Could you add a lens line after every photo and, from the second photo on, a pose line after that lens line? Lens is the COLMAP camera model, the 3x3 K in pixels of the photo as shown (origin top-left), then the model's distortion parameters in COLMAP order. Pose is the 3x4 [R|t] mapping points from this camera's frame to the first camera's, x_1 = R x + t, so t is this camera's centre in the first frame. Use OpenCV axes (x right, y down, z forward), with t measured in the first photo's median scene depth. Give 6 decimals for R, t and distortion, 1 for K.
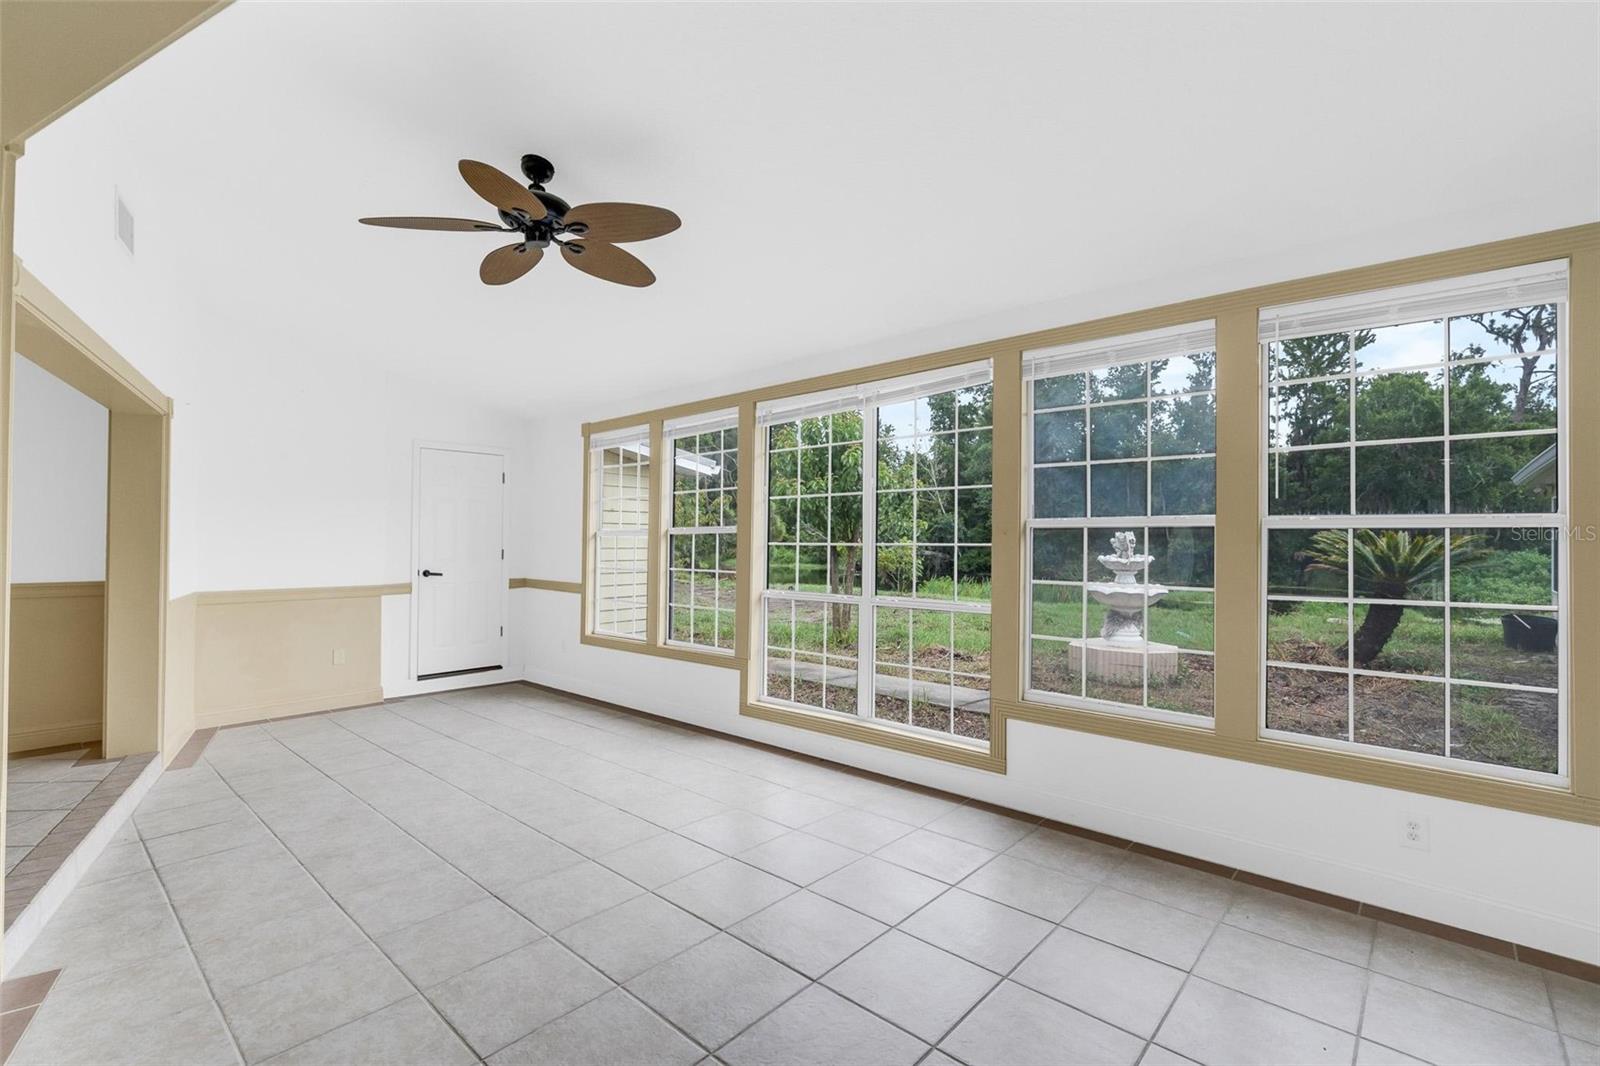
lens RADIAL K [[713.1, 0, 795.7], [0, 713.1, 532.8], [0, 0, 1]] dist [-0.009670, 0.003865]
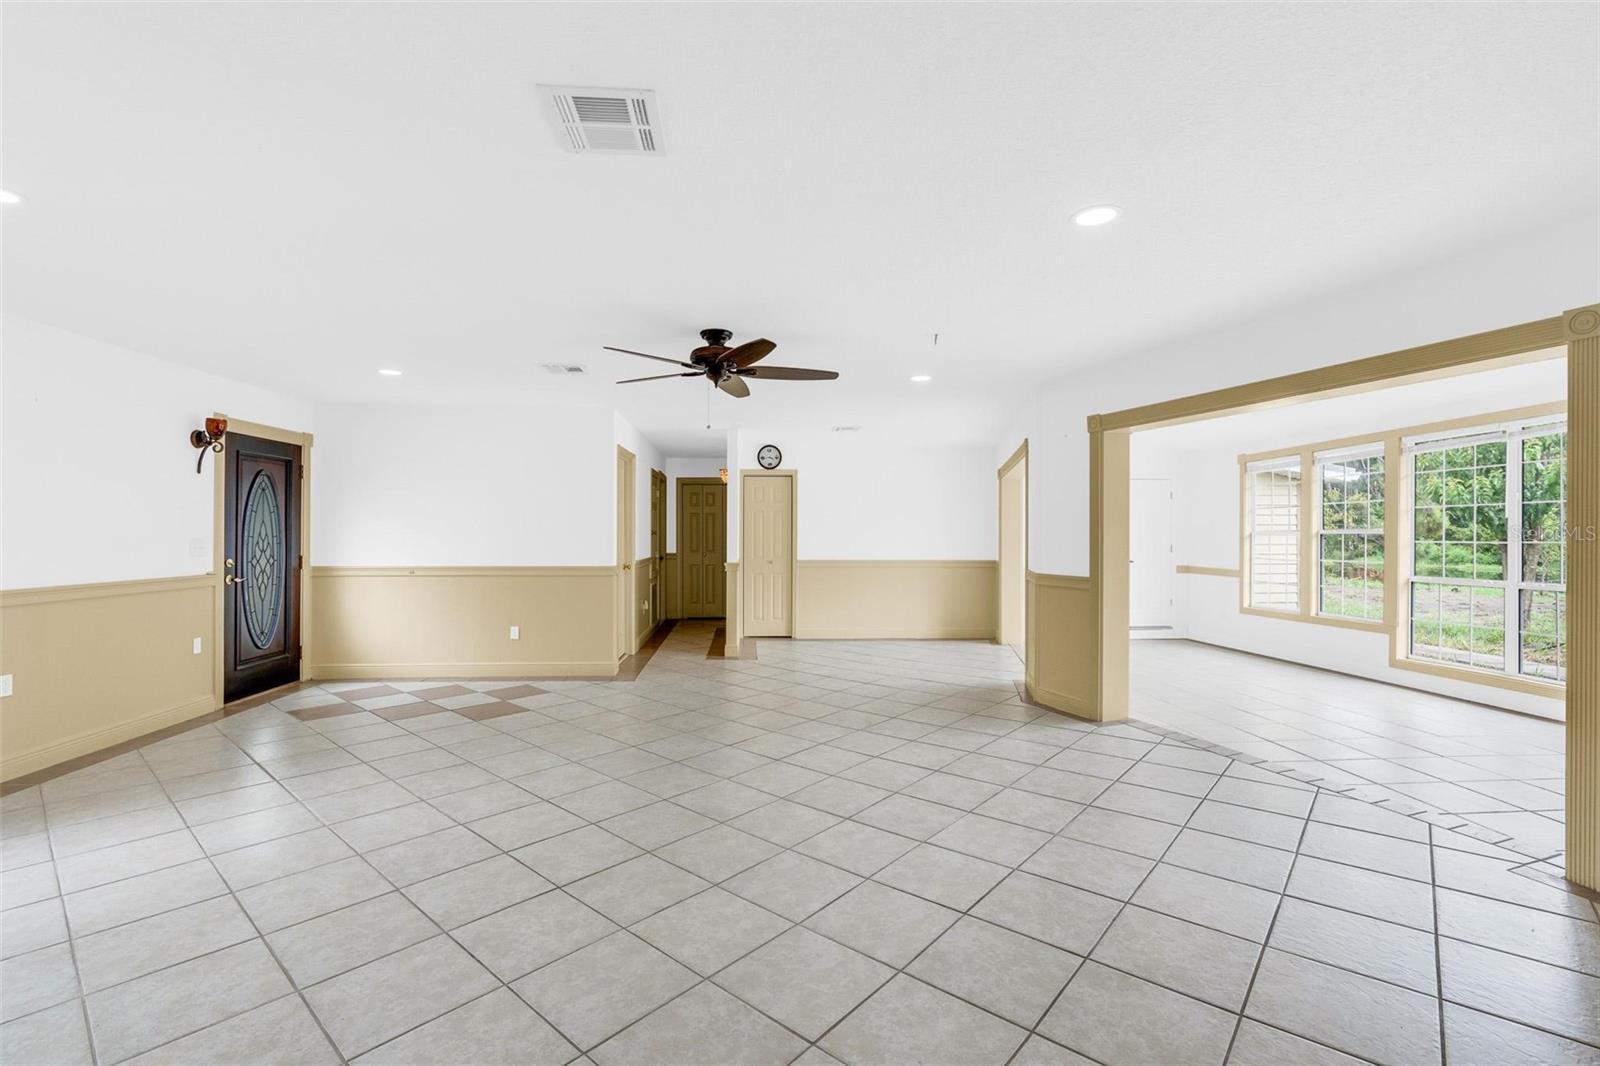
lens RADIAL K [[713.1, 0, 797.7], [0, 713.1, 530.3], [0, 0, 1]] dist [-0.009670, 0.003865]
pose [[0.723981, -0.011550, -0.689723, 0.036920], [0.013440, 0.999906, -0.002637, -0.016045], [0.689688, -0.007361, 0.724069, -0.676356]]
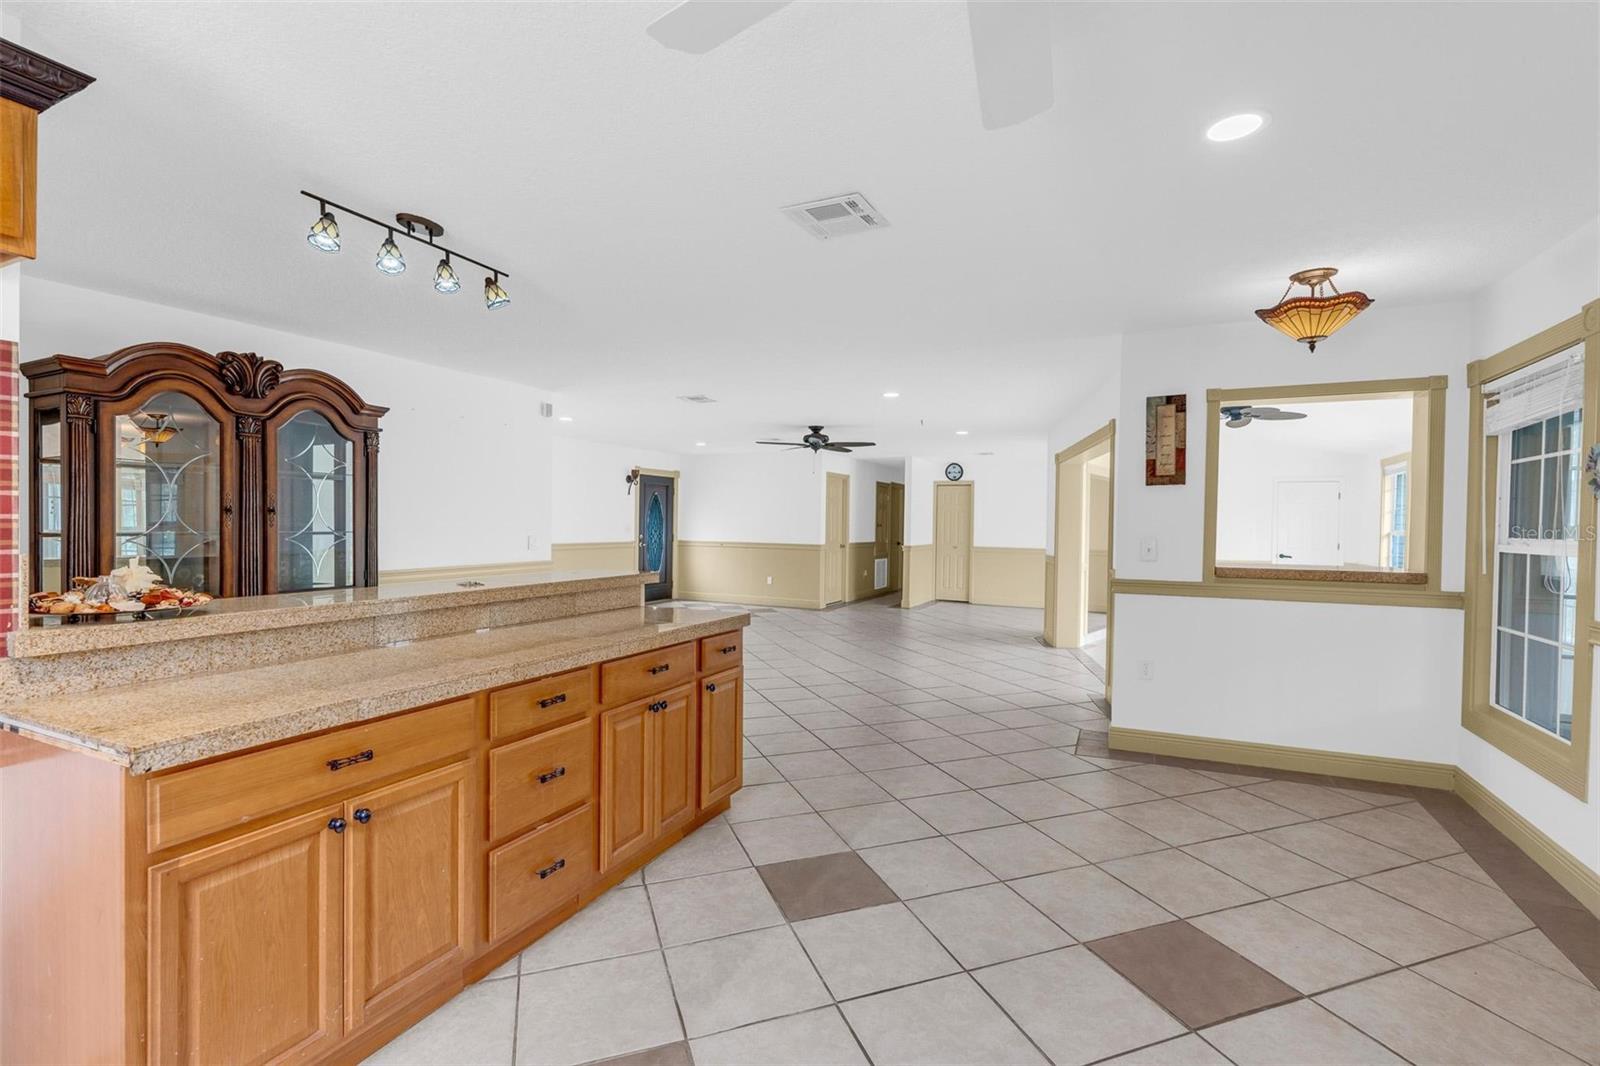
lens RADIAL K [[713.1, 0, 799.7], [0, 713.1, 535.5], [0, 0, 1]] dist [-0.009670, 0.003865]
pose [[0.285527, 0.011458, -0.958302, 0.876542], [-0.000591, 0.999930, 0.011780, -0.012507], [0.958370, -0.002797, 0.285514, -0.658650]]
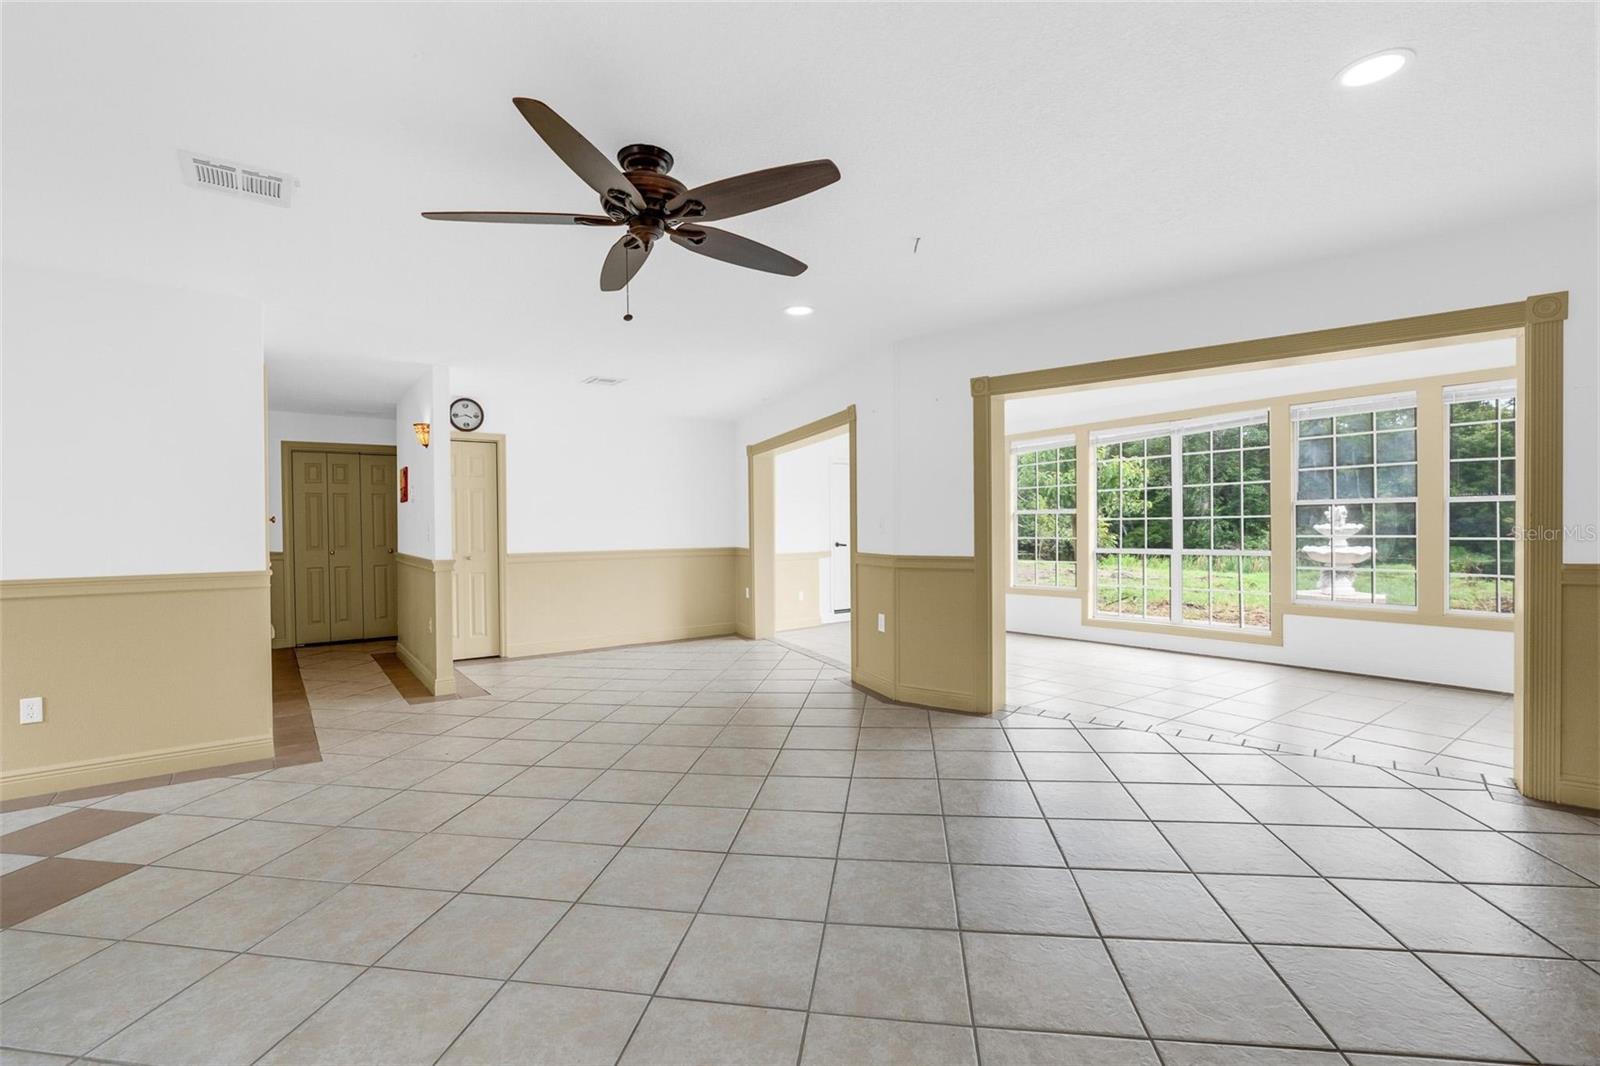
lens RADIAL K [[713.1, 0, 796.9], [0, 713.1, 531.2], [0, 0, 1]] dist [-0.009670, 0.003865]
pose [[0.982032, -0.019604, -0.187695, -0.355881], [0.023465, 0.999556, 0.018374, -0.003099], [0.187252, -0.022448, 0.982055, -0.611330]]
